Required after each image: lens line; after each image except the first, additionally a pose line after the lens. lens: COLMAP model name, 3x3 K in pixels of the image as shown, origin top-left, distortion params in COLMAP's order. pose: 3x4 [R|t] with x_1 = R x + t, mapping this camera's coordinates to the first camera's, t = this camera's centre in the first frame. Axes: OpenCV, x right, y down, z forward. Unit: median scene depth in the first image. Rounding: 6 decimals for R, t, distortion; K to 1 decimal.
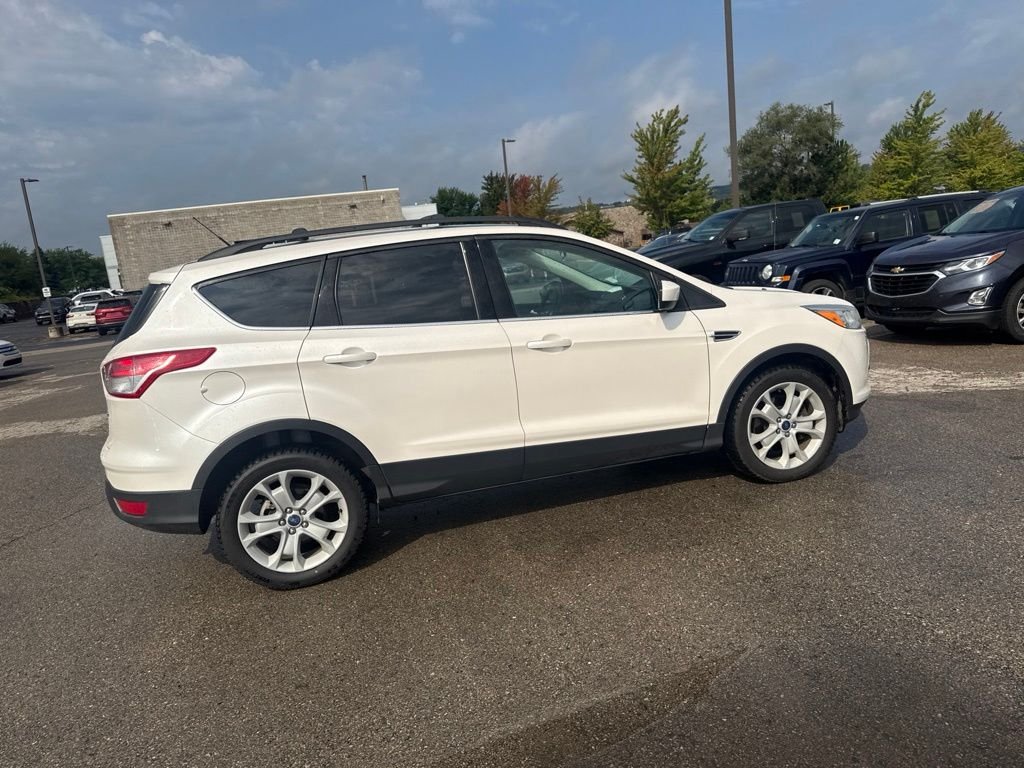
lens RADIAL K [[721.0, 0, 512.2], [0, 721.0, 373.6], [0, 0, 1]] dist [0.053444, -0.073106]
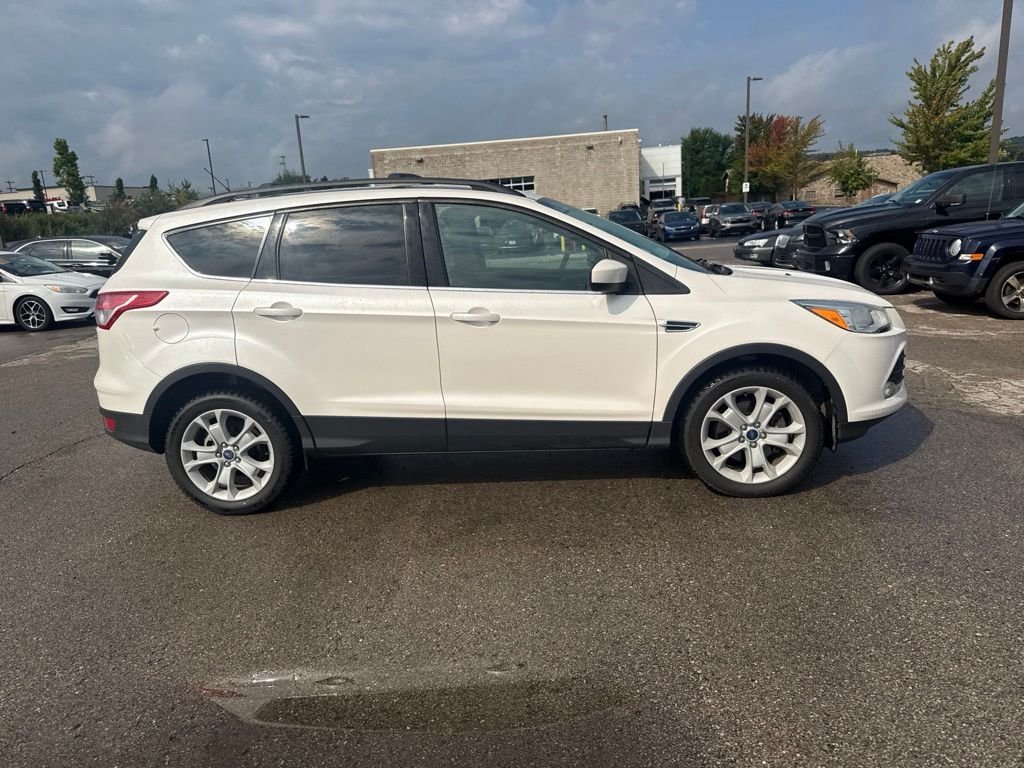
lens RADIAL K [[721.0, 0, 511.7], [0, 721.0, 384.4], [0, 0, 1]] dist [0.053444, -0.073106]
pose [[0.943546, 0.126614, -0.306086, 0.371017], [-0.098918, 0.989601, 0.104427, -0.052642], [0.316125, -0.068254, 0.946259, 0.086789]]
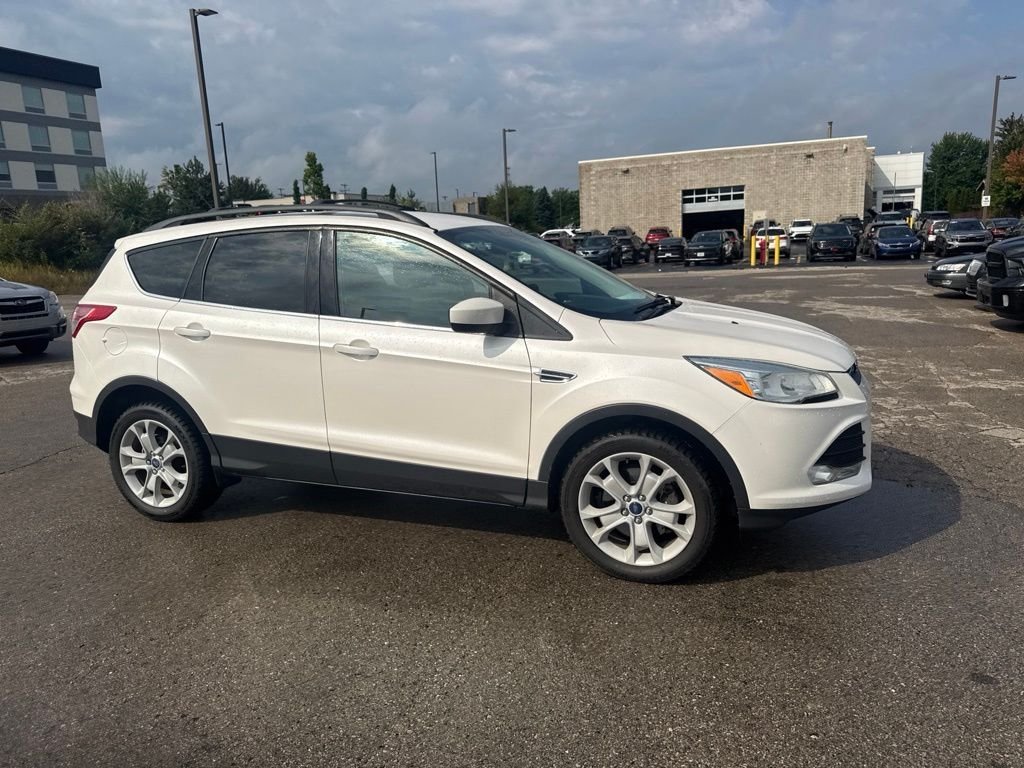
lens RADIAL K [[721.0, 0, 513.3], [0, 721.0, 374.4], [0, 0, 1]] dist [0.053444, -0.073106]
pose [[0.808858, 0.187728, -0.557231, 0.679468], [-0.148411, 0.982163, 0.115457, -0.135542], [0.568966, -0.010689, 0.822291, 0.319999]]
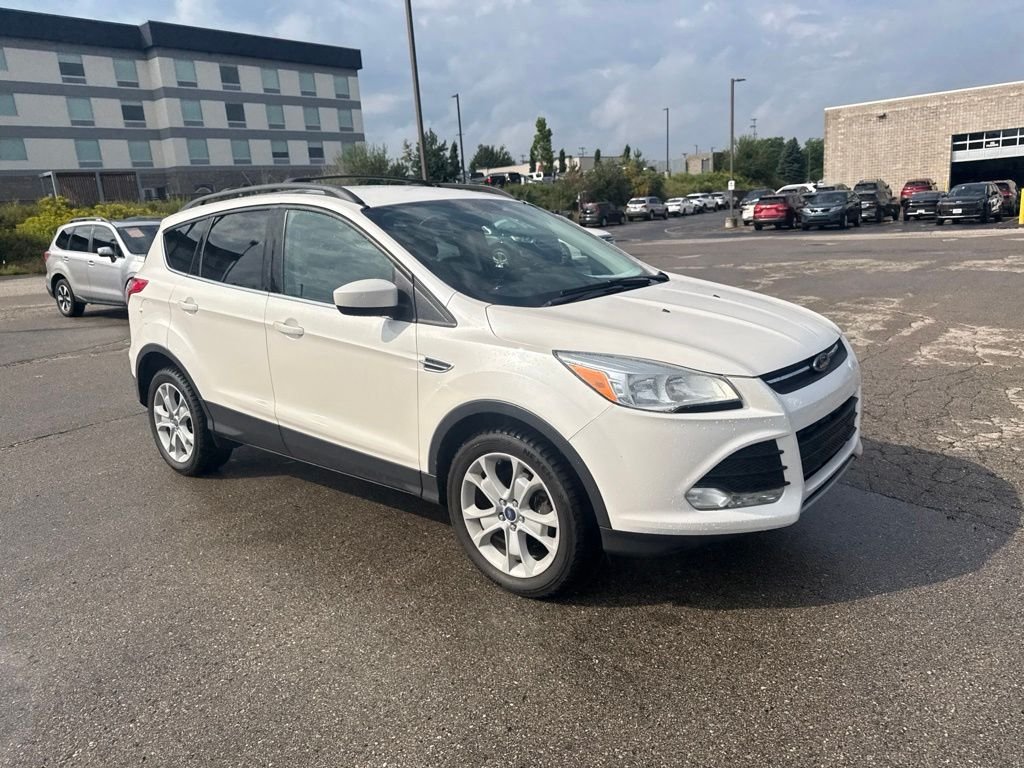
lens RADIAL K [[721.0, 0, 513.6], [0, 721.0, 374.3], [0, 0, 1]] dist [0.053444, -0.073106]
pose [[0.586617, 0.251646, -0.769776, 0.888647], [-0.138289, 0.967665, 0.210953, -0.204878], [0.797970, -0.017297, 0.602448, 0.607176]]
